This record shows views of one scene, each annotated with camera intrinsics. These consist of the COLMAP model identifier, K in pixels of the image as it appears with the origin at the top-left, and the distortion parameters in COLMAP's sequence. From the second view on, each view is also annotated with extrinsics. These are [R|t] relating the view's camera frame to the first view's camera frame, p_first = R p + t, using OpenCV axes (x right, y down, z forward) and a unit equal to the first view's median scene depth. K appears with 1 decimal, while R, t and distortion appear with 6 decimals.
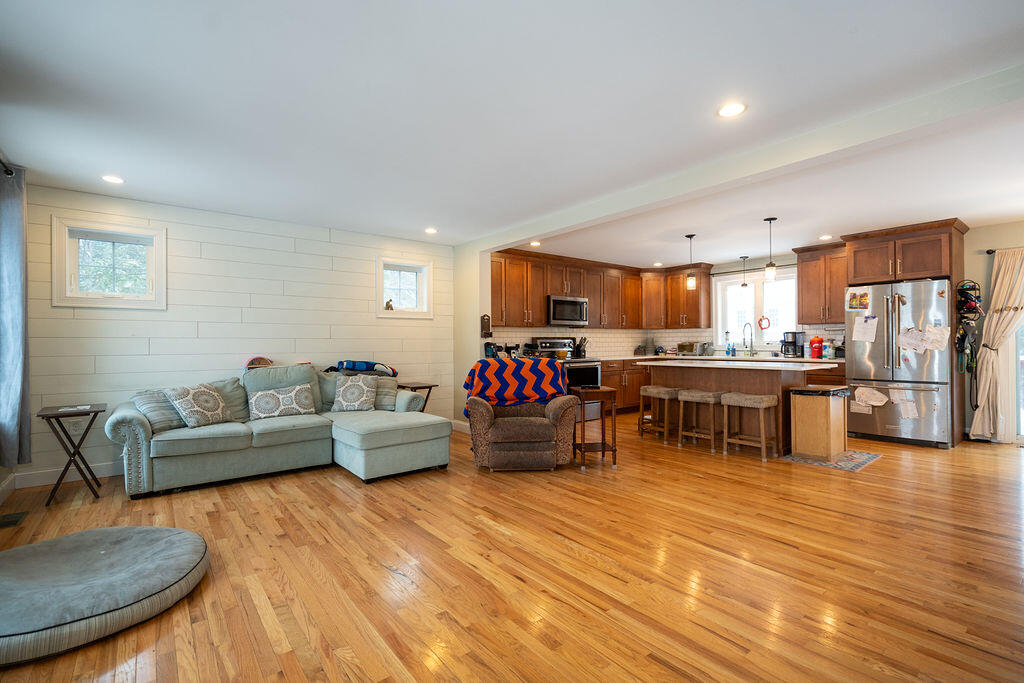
lens RADIAL K [[475.2, 0, 508.5], [0, 475.2, 343.9], [0, 0, 1]] dist [-0.011659, 0.002150]
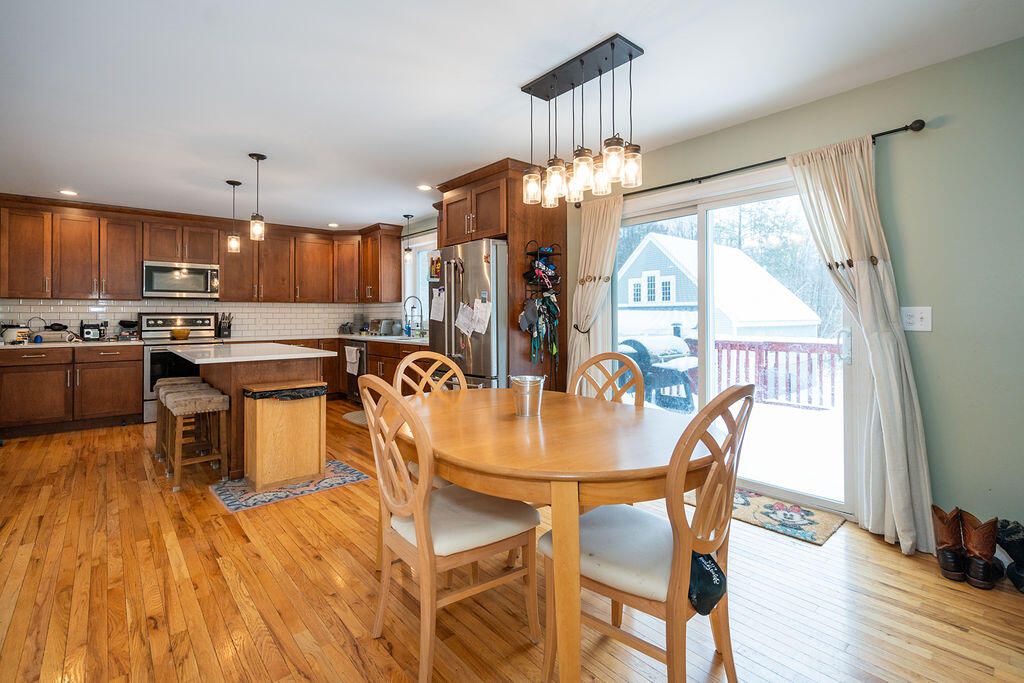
lens RADIAL K [[475.2, 0, 512.8], [0, 475.2, 312.9], [0, 0, 1]] dist [-0.011659, 0.002150]
pose [[0.998493, 0.004002, 0.054727, 0.711714], [-0.003498, 0.999951, -0.009293, -0.009298], [-0.054761, 0.009088, 0.998458, 0.185654]]
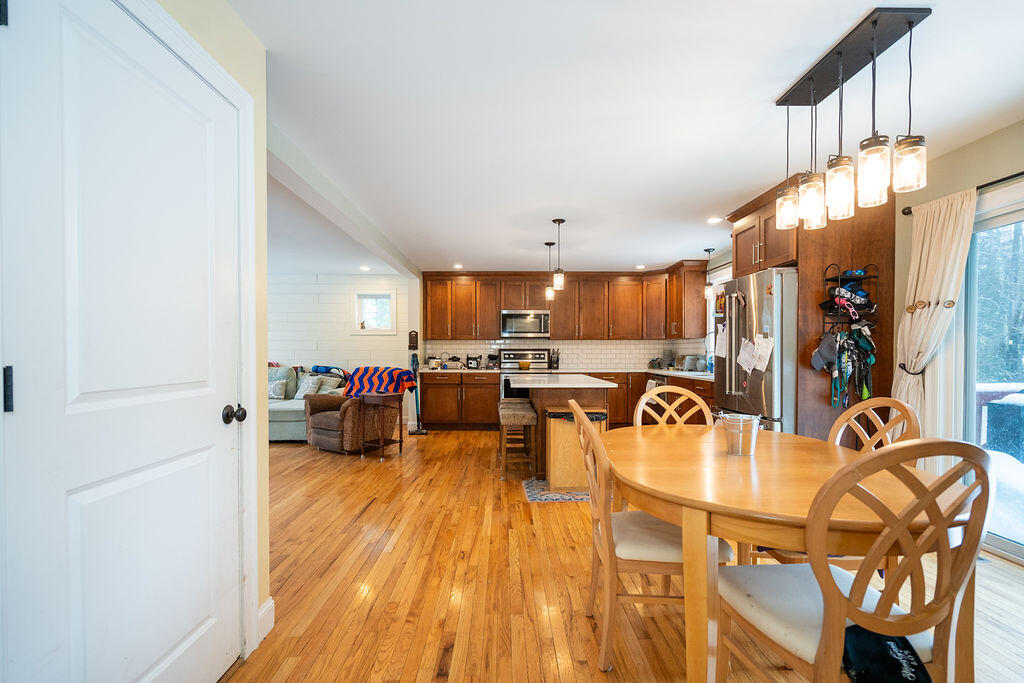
lens RADIAL K [[475.2, 0, 505.8], [0, 475.2, 359.1], [0, 0, 1]] dist [-0.011659, 0.002150]
pose [[0.793928, 0.015987, -0.607802, 0.802338], [-0.006939, 0.999827, 0.017236, -0.010421], [0.607973, -0.009467, 0.793901, 0.165527]]
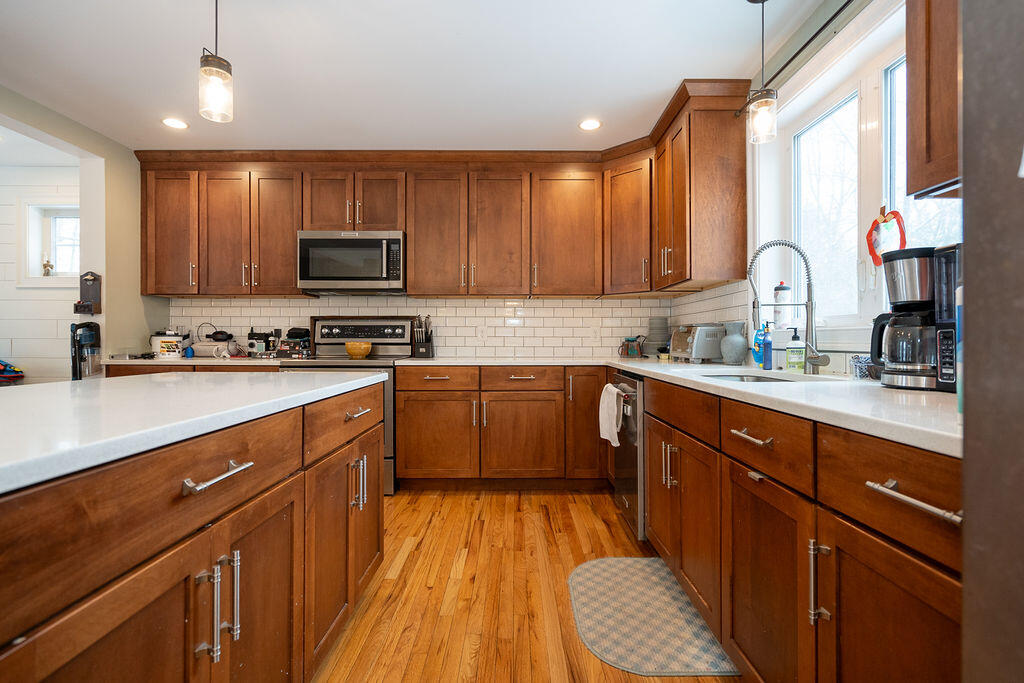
lens RADIAL K [[475.2, 0, 519.1], [0, 475.2, 340.8], [0, 0, 1]] dist [-0.011659, 0.002150]
pose [[0.792478, 0.006881, -0.609862, 0.618096], [-0.008874, 0.999961, -0.000248, 0.012572], [0.609836, 0.005608, 0.792508, 0.797983]]
